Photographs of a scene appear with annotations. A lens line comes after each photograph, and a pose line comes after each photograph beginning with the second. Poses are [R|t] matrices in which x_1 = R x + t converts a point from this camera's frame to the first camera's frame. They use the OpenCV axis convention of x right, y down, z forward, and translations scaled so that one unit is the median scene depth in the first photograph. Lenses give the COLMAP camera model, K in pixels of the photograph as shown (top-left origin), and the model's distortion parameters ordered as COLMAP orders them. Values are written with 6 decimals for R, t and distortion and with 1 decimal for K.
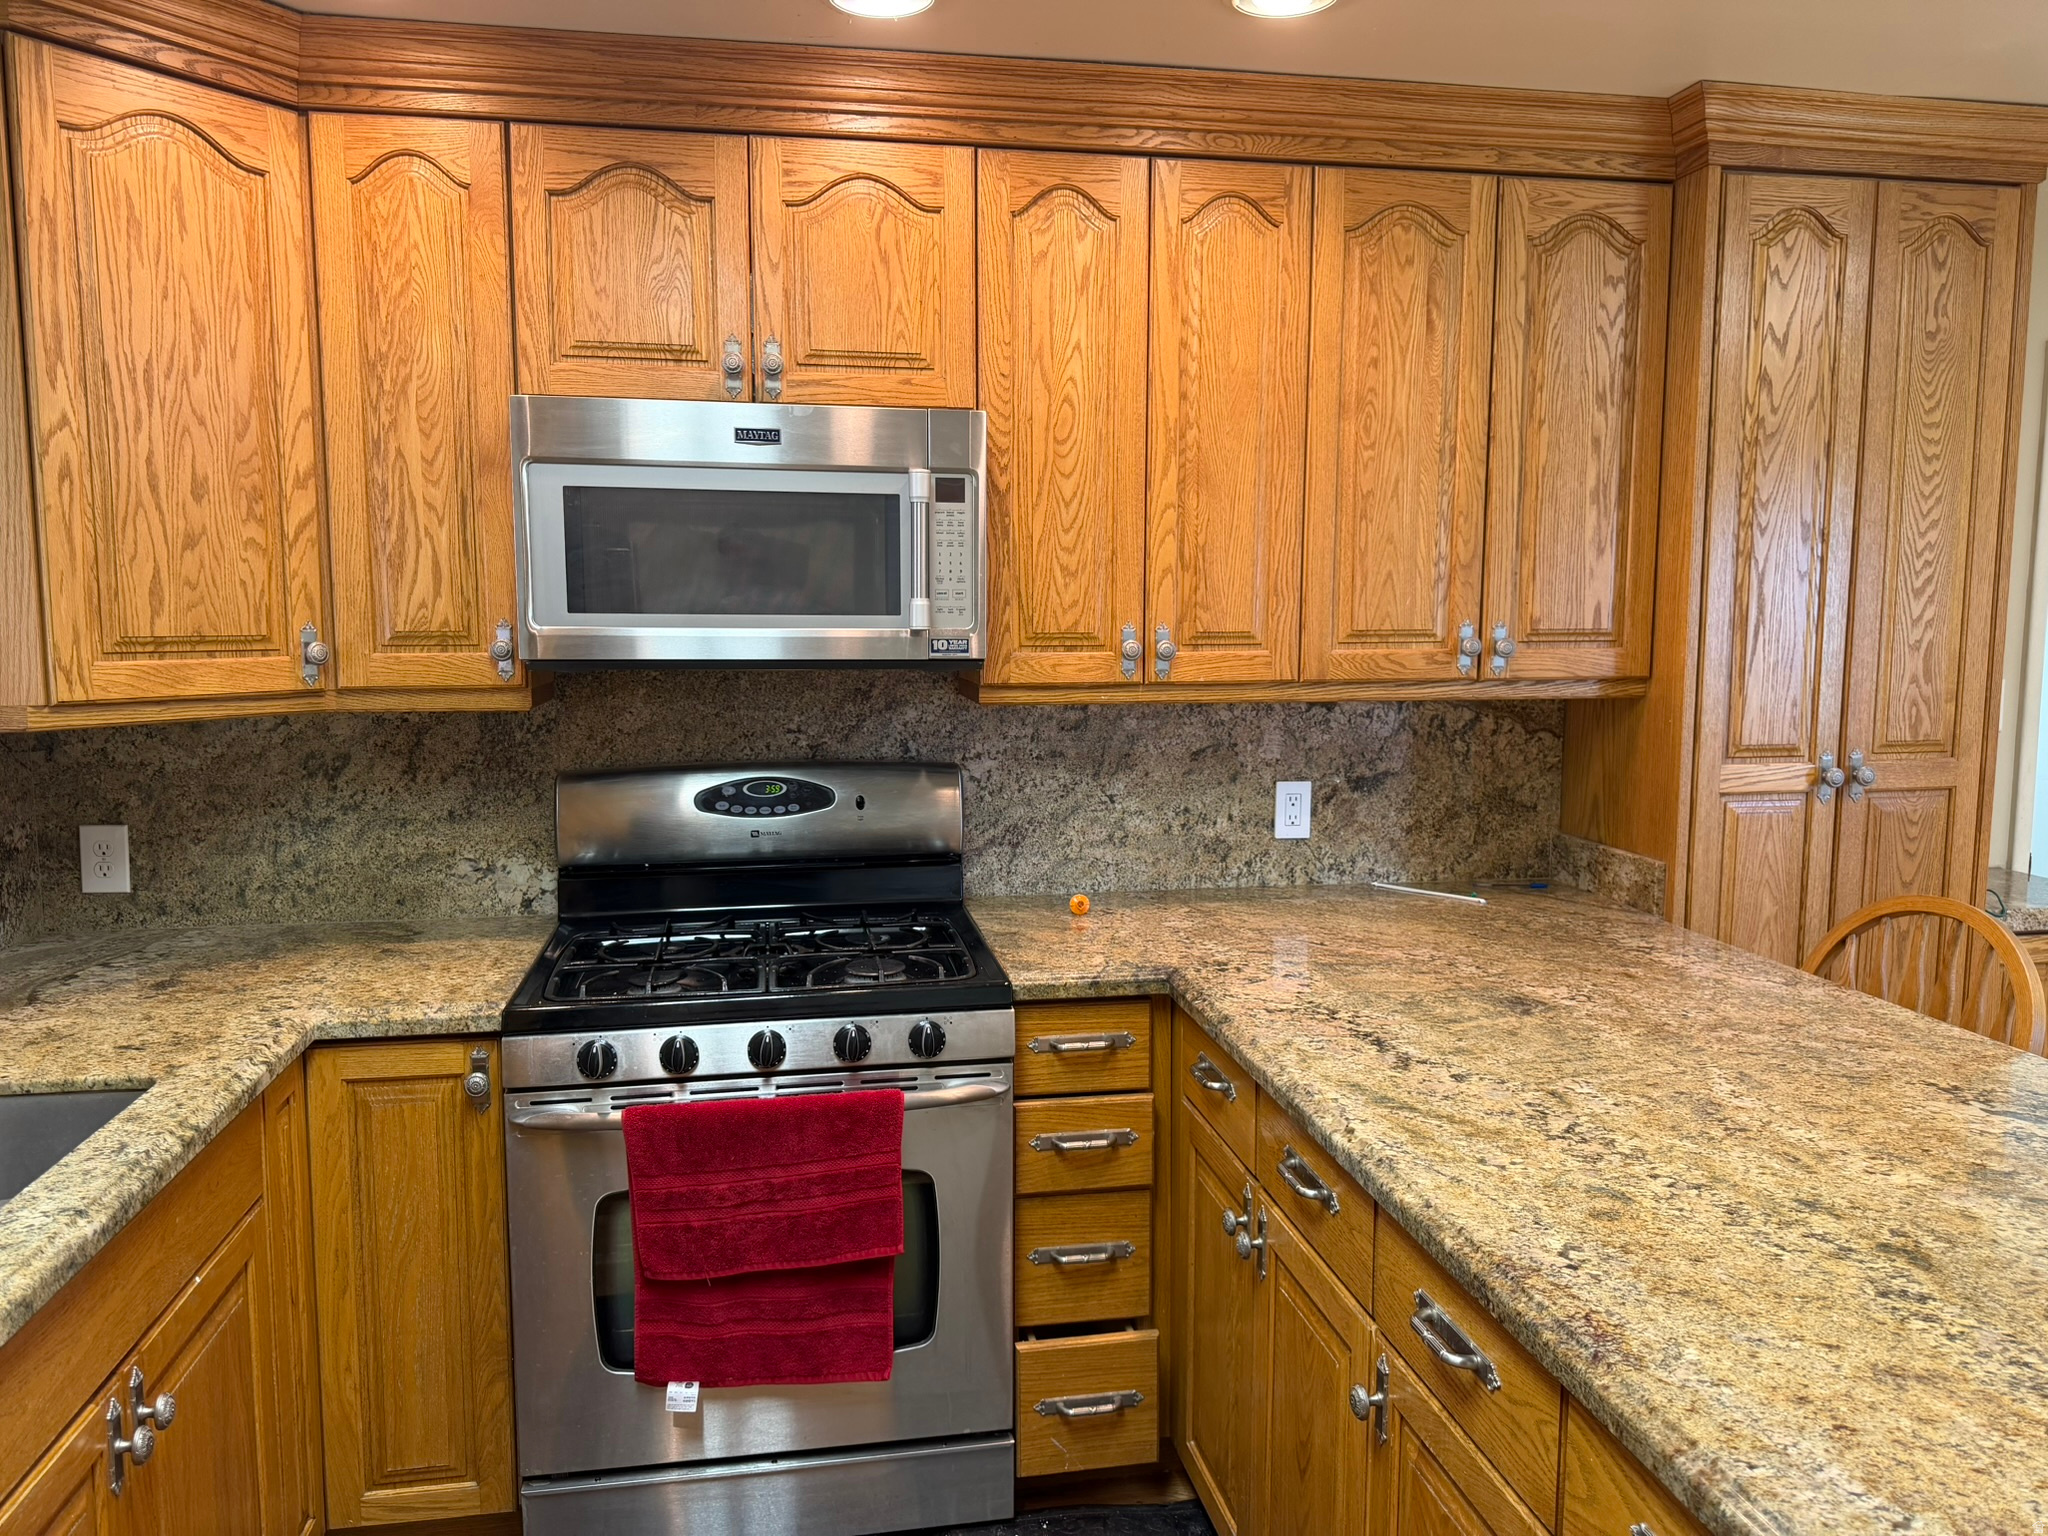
lens RADIAL K [[1460.1, 0, 1025.6], [0, 1460.1, 757.7], [0, 0, 1]] dist [0.024576, -0.022601]
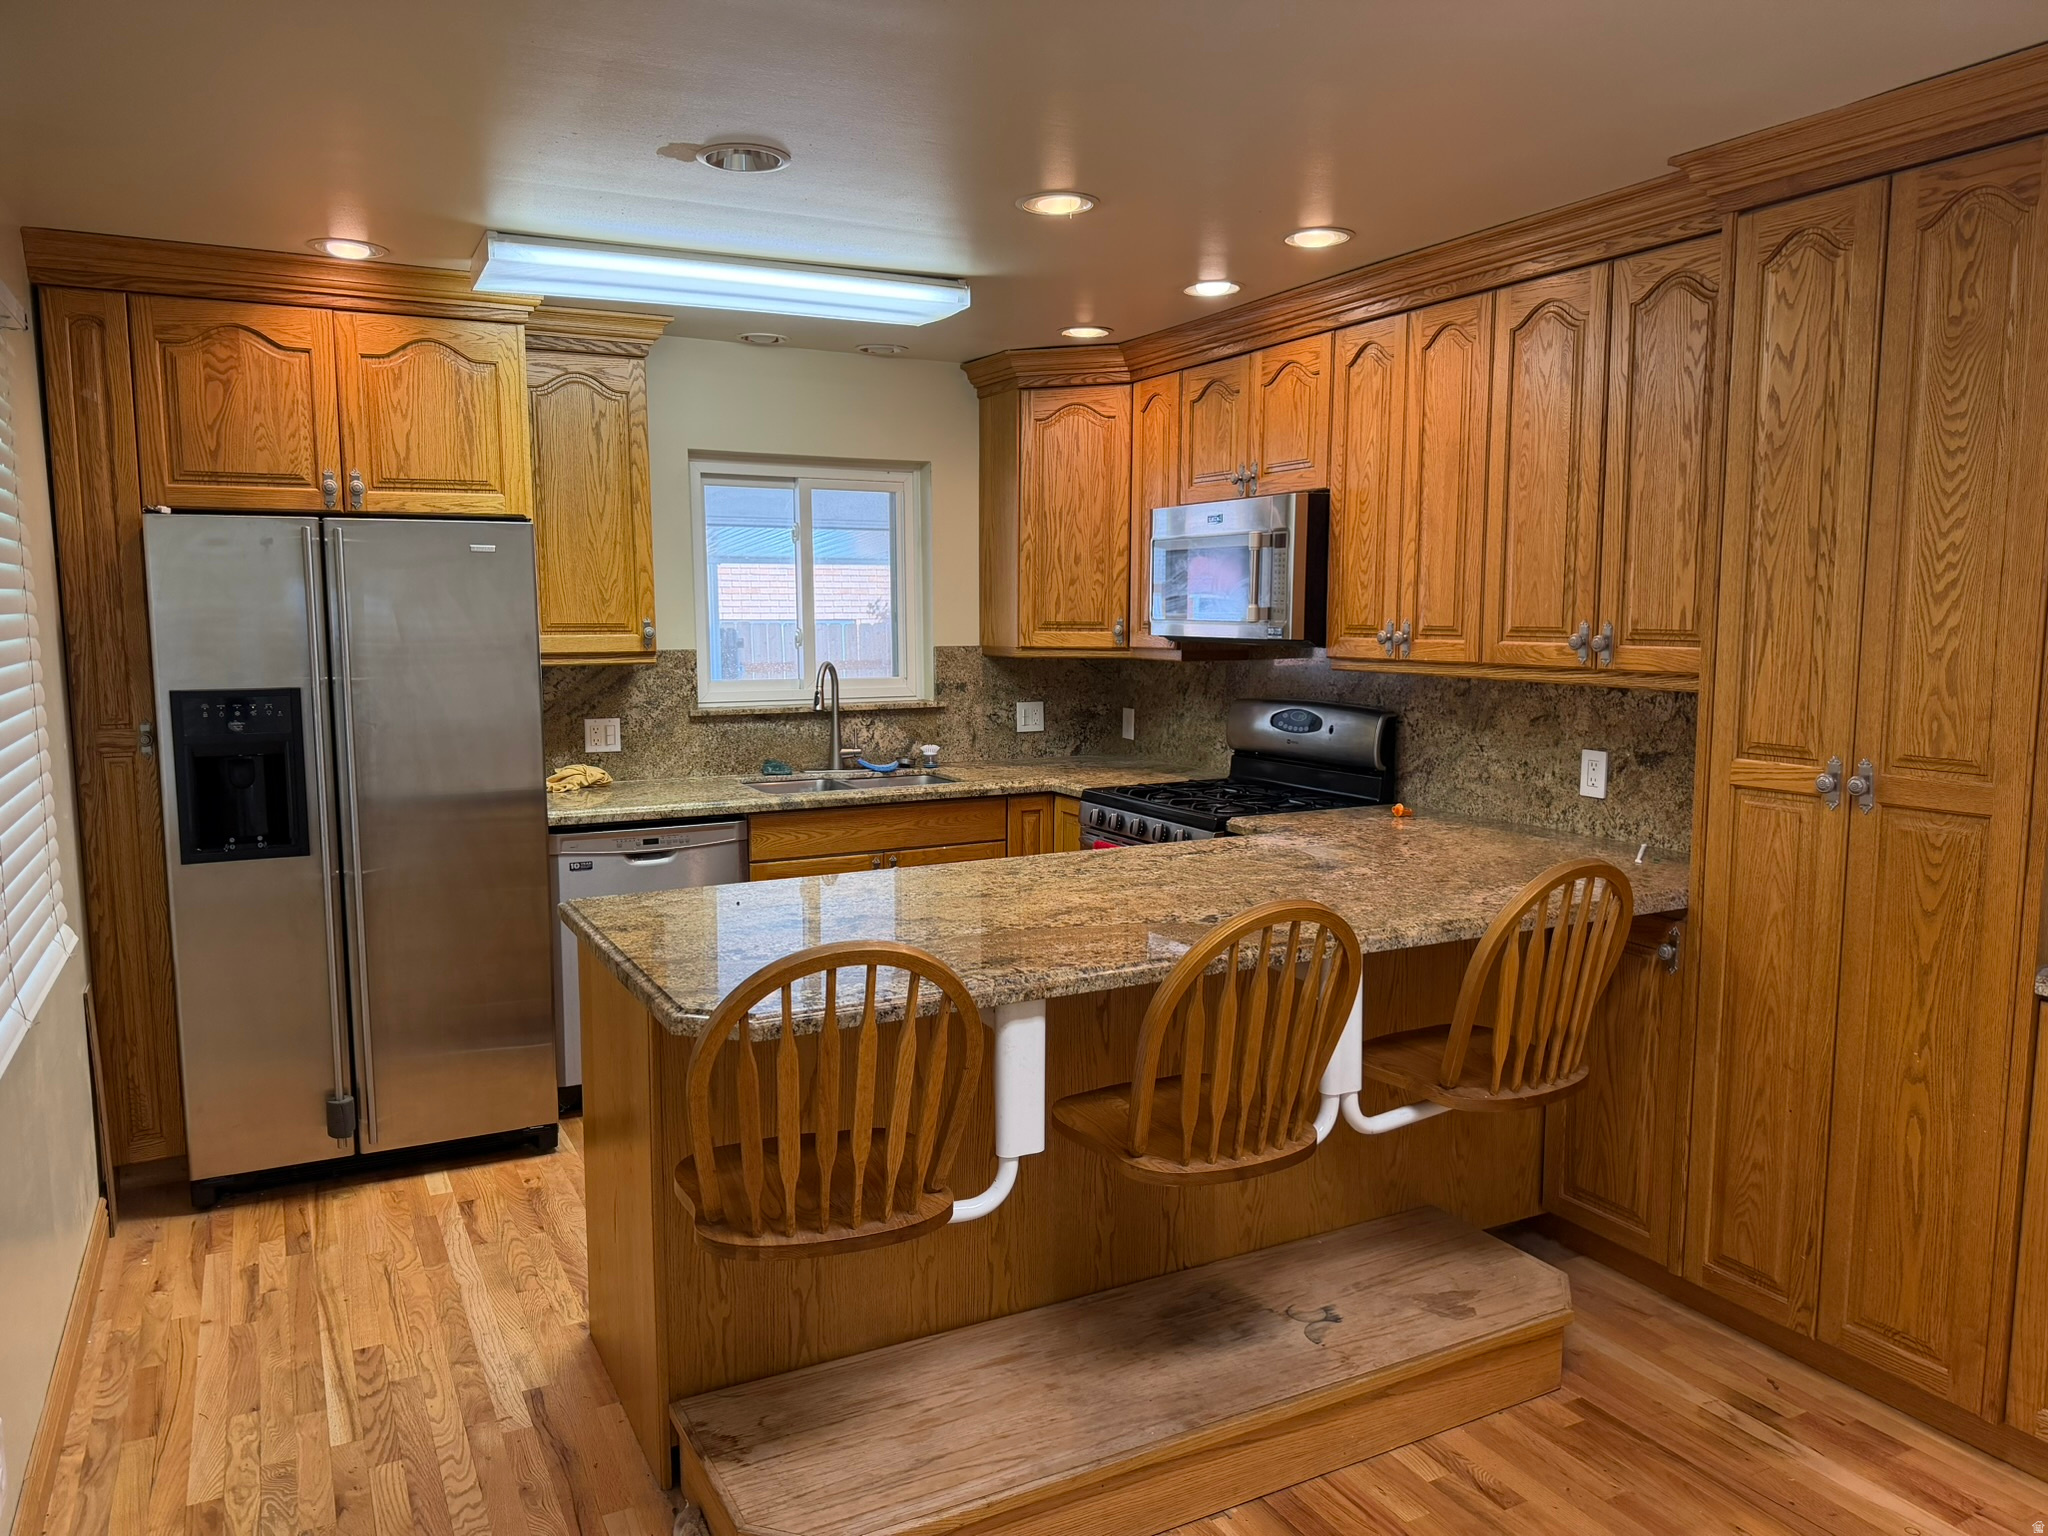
lens RADIAL K [[1460.1, 0, 1004.1], [0, 1460.1, 752.2], [0, 0, 1]] dist [0.024576, -0.022601]
pose [[0.291595, 0.096265, -0.951686, 1.357247], [-0.096216, 0.992829, 0.070946, -0.024994], [0.951690, 0.070880, 0.298766, 0.172116]]
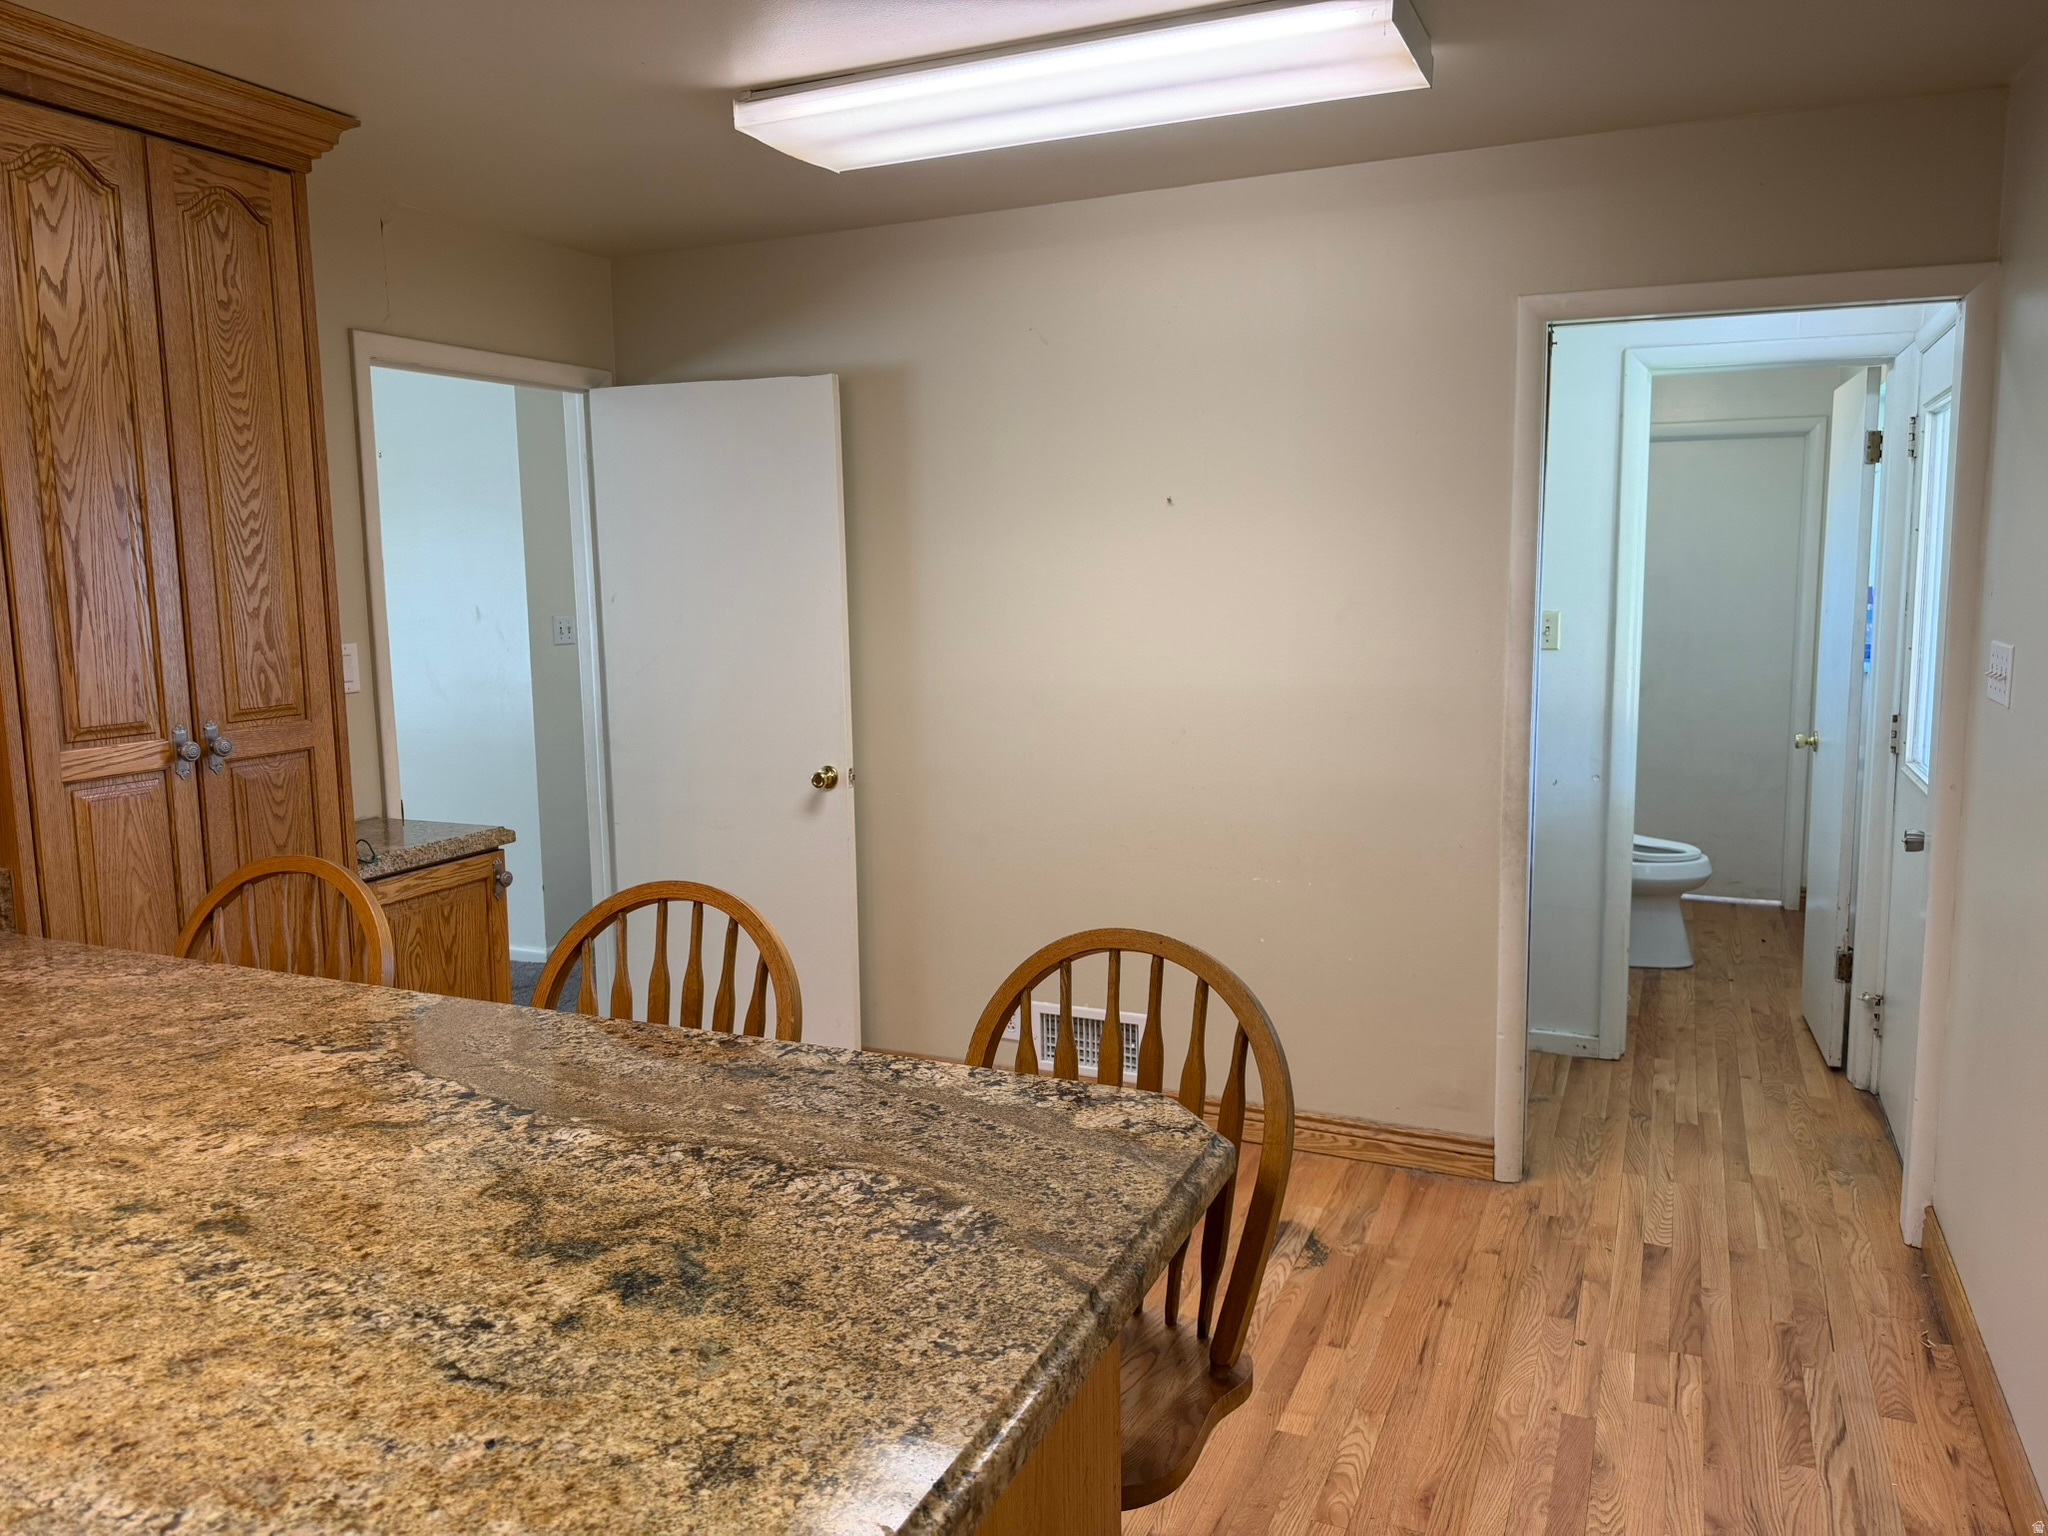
lens RADIAL K [[1460.1, 0, 1001.1], [0, 1460.1, 751.6], [0, 0, 1]] dist [0.024576, -0.022601]
pose [[0.576358, -0.113233, 0.809314, 0.074451], [0.106058, 0.992342, 0.063311, 0.009215], [-0.810286, 0.049344, 0.583954, -0.004337]]
